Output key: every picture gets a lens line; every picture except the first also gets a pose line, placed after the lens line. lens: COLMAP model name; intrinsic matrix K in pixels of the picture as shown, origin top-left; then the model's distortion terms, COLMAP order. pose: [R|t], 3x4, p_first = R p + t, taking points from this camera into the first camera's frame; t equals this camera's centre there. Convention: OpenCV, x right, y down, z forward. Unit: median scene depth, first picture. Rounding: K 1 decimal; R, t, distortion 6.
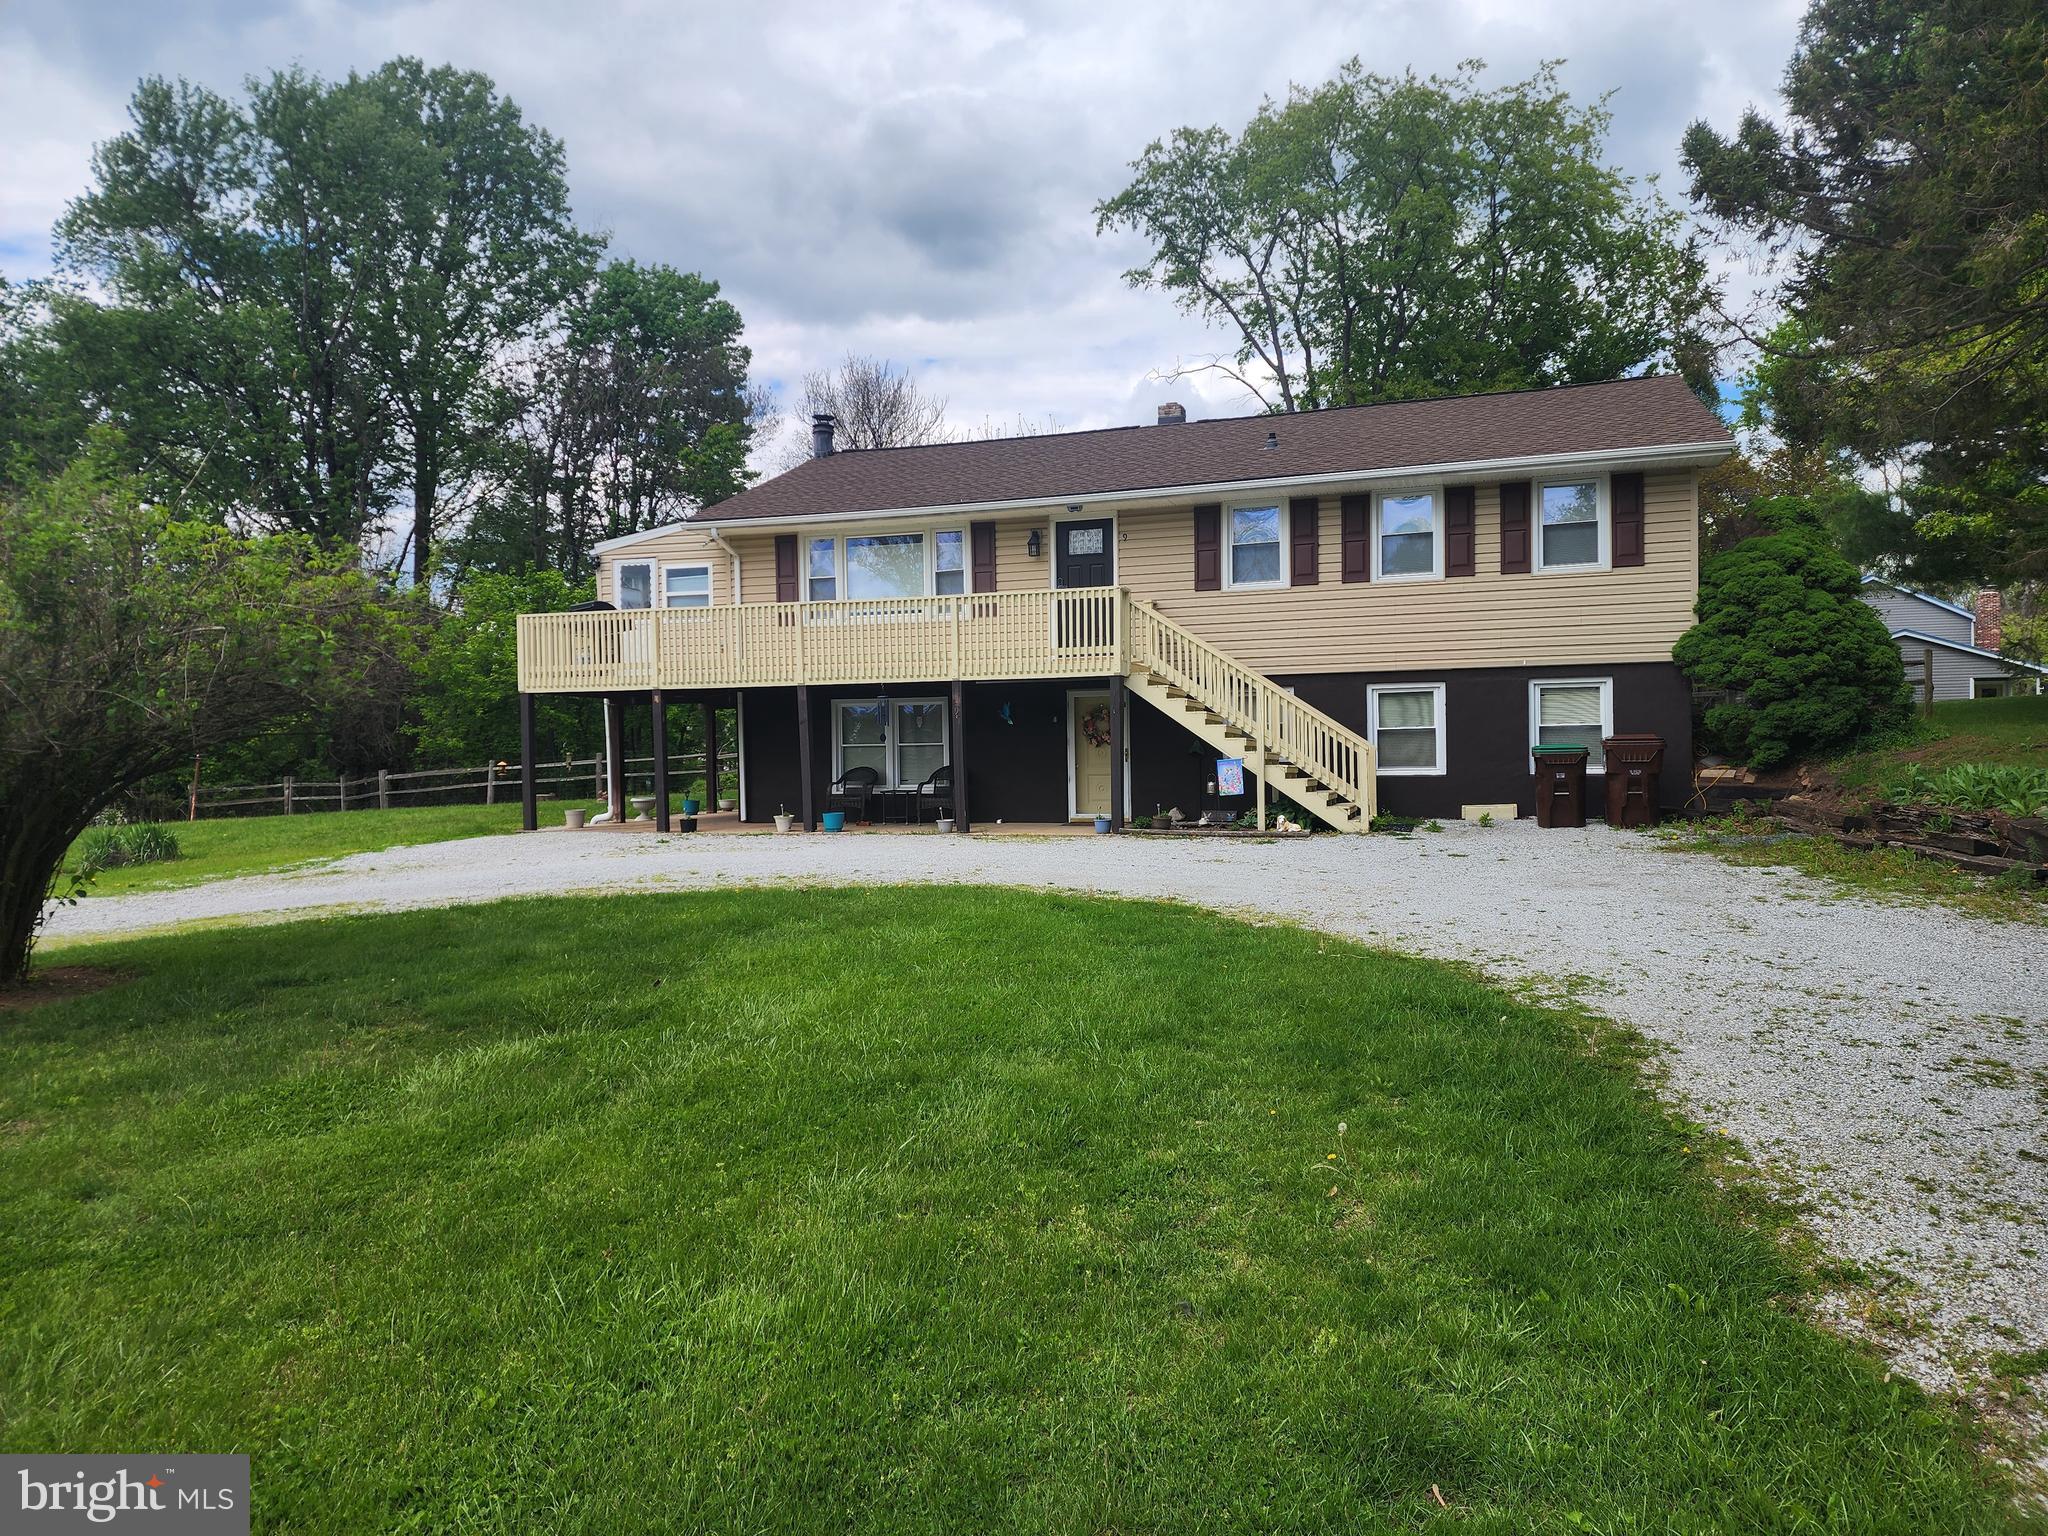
lens RADIAL K [[1384.8, 0, 1013.9], [0, 1384.8, 782.7], [0, 0, 1]] dist [0.040873, -0.044573]
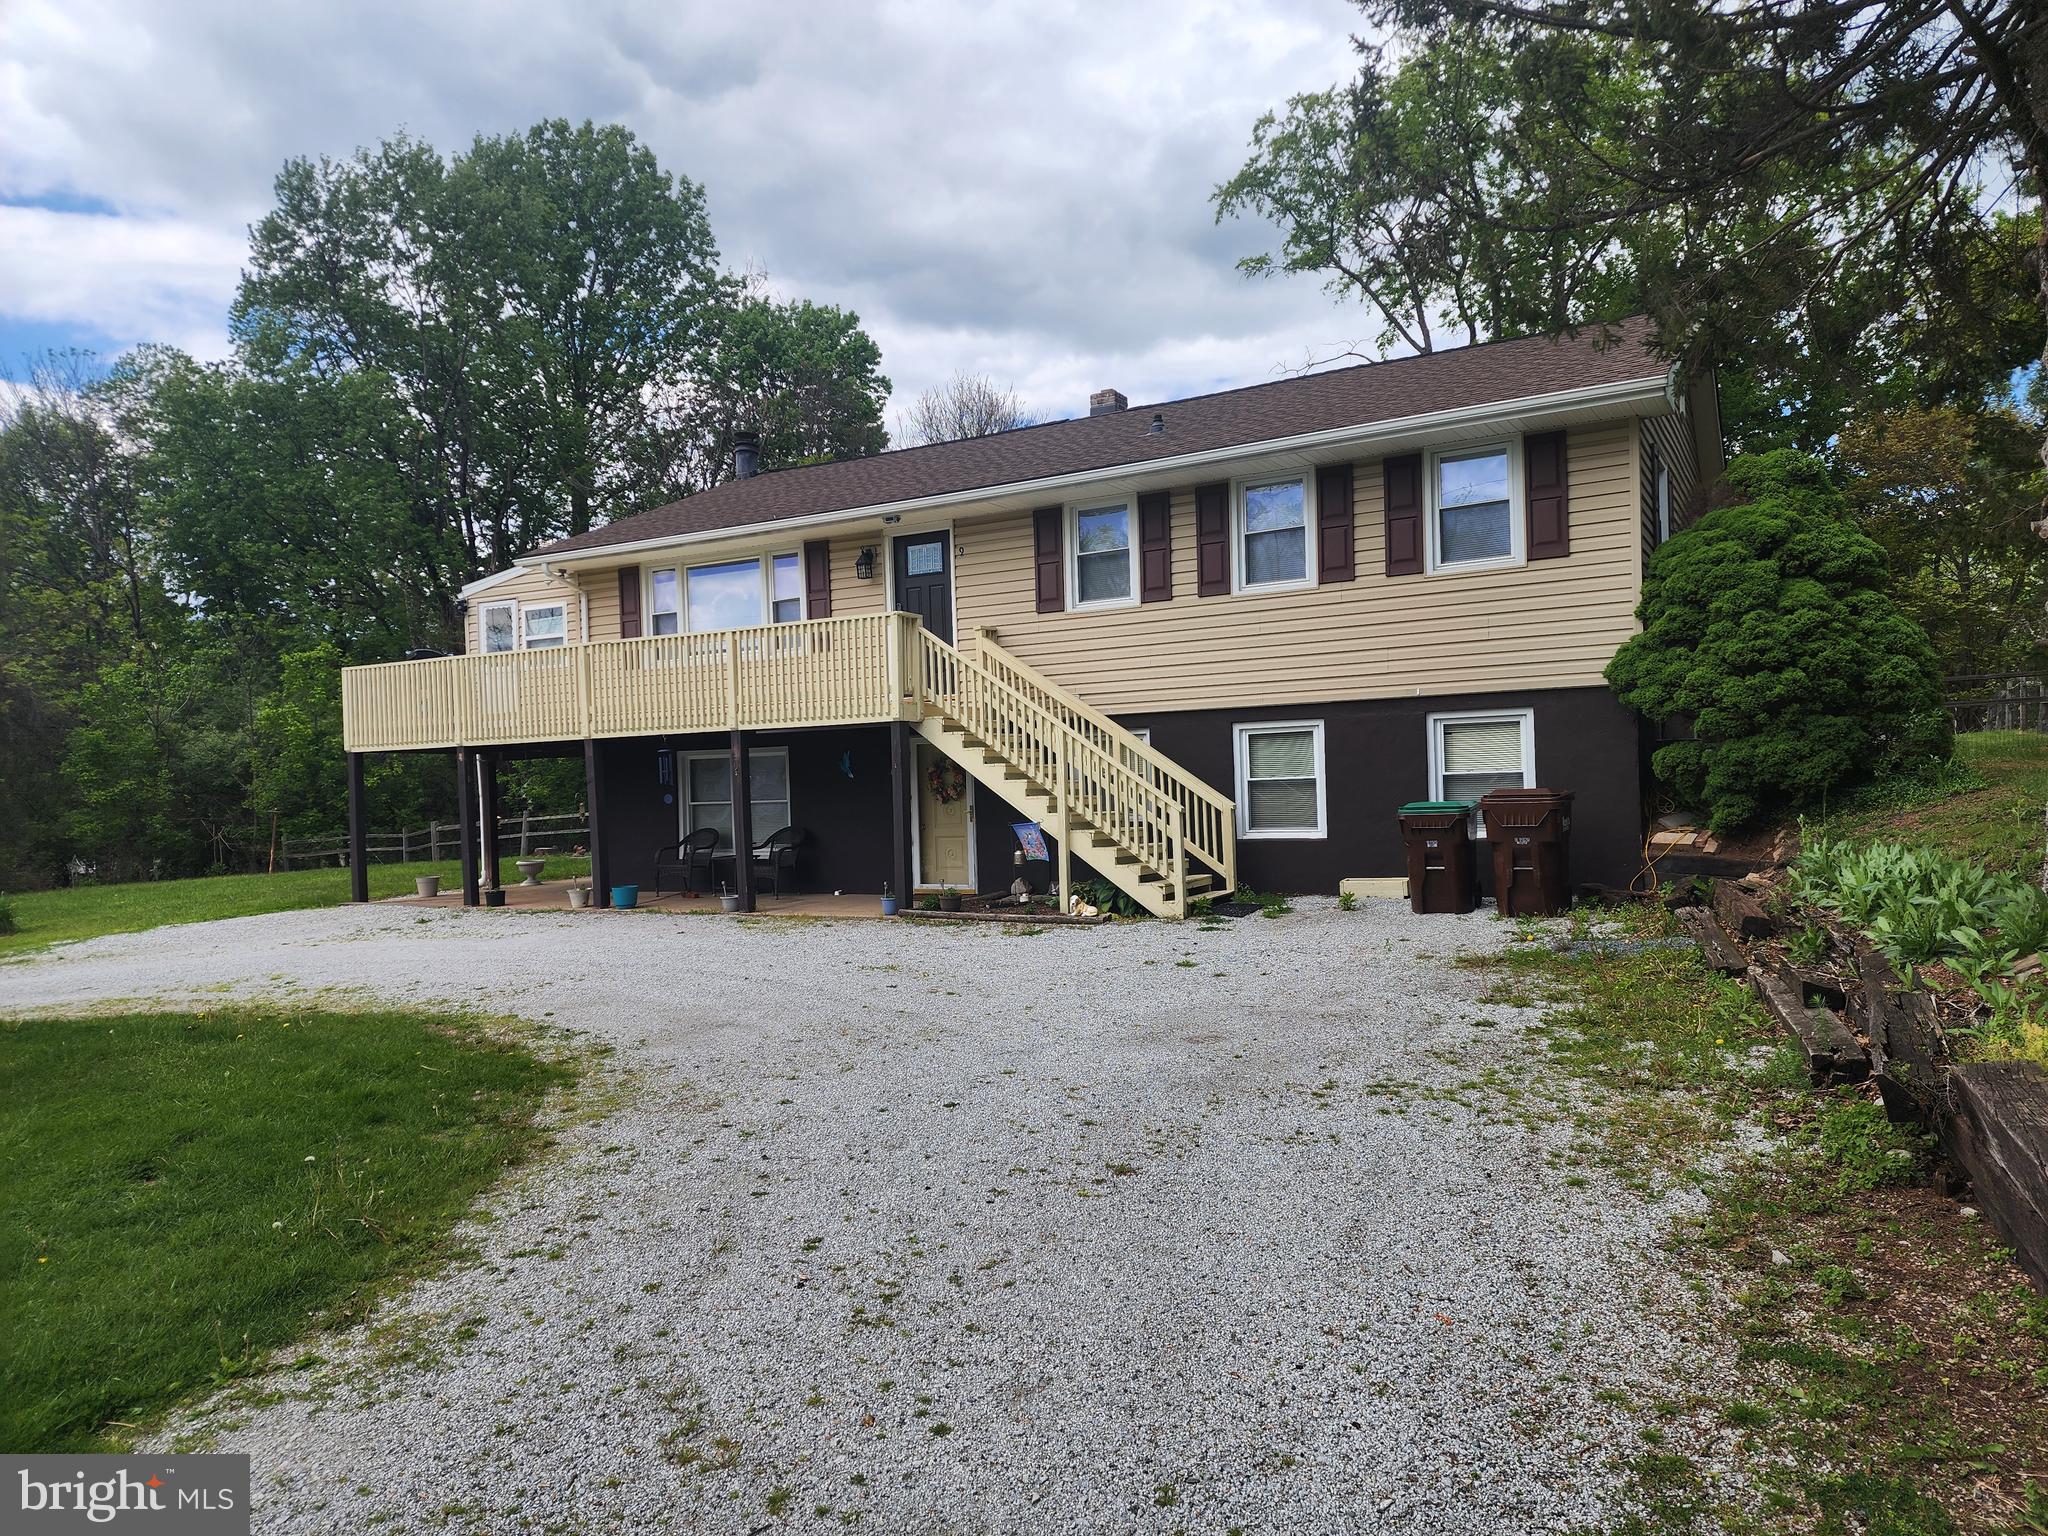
lens RADIAL K [[1384.8, 0, 1035.2], [0, 1384.8, 776.0], [0, 0, 1]] dist [0.040873, -0.044573]
pose [[0.978426, -0.016242, -0.205958, 0.287605], [0.011759, 0.999667, -0.022974, -0.022857], [0.206263, 0.020057, 0.978291, 0.197025]]
